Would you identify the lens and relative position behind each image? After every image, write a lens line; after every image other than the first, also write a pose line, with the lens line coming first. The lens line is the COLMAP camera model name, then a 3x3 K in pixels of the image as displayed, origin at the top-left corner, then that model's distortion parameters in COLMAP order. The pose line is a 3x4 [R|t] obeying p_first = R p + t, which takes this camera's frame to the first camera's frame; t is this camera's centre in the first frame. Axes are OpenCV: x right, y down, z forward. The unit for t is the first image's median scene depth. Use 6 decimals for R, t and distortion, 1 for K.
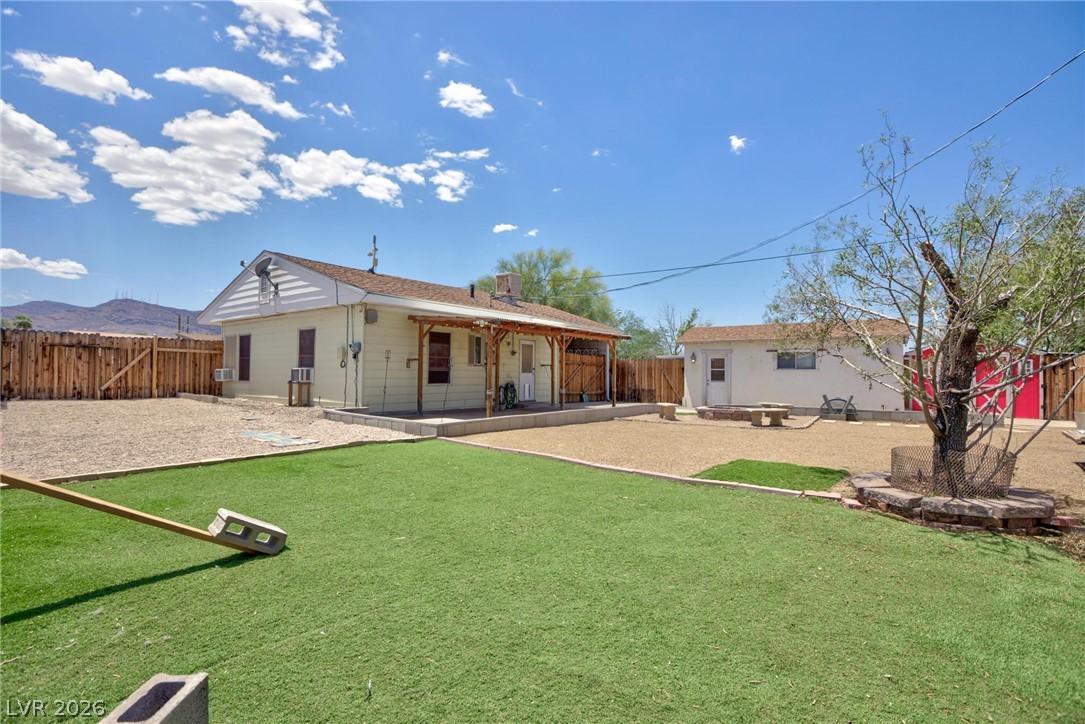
lens RADIAL K [[502.8, 0, 542.9], [0, 502.8, 366.9], [0, 0, 1]] dist [-0.033285, 0.027814]
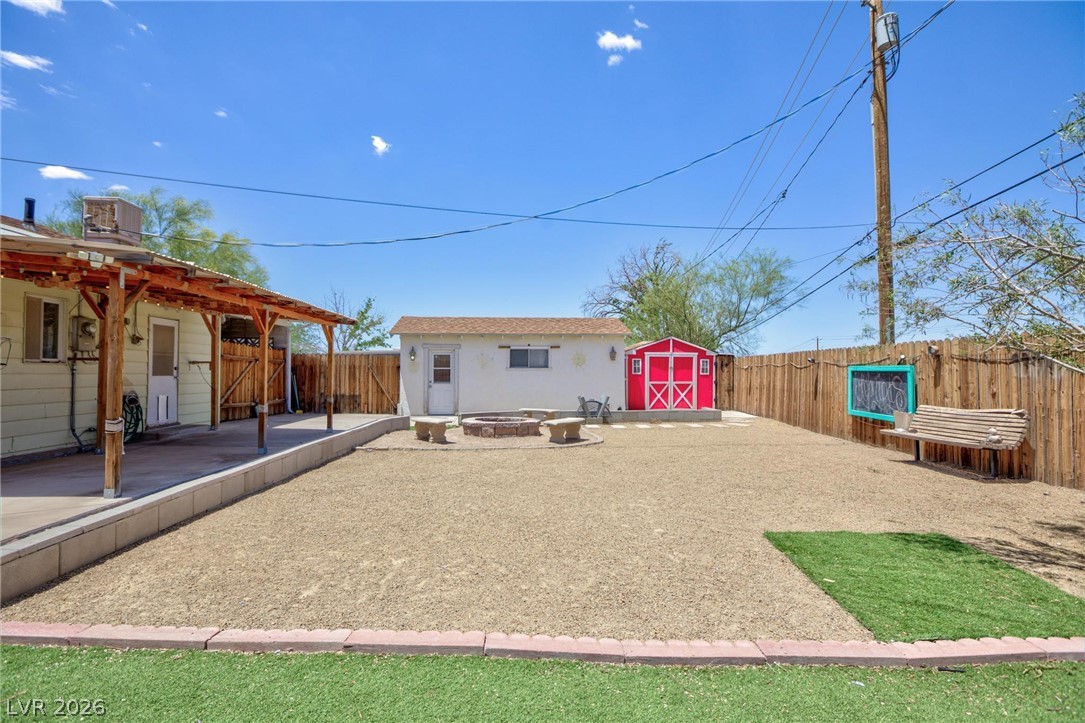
lens RADIAL K [[507.5, 0, 534.8], [0, 507.5, 355.6], [0, 0, 1]] dist [-0.004540, -0.000320]
pose [[0.776713, 0.013169, 0.629718, -0.062460], [-0.002501, 0.999838, -0.017824, -0.001356], [-0.629850, 0.012269, 0.776620, 0.277876]]
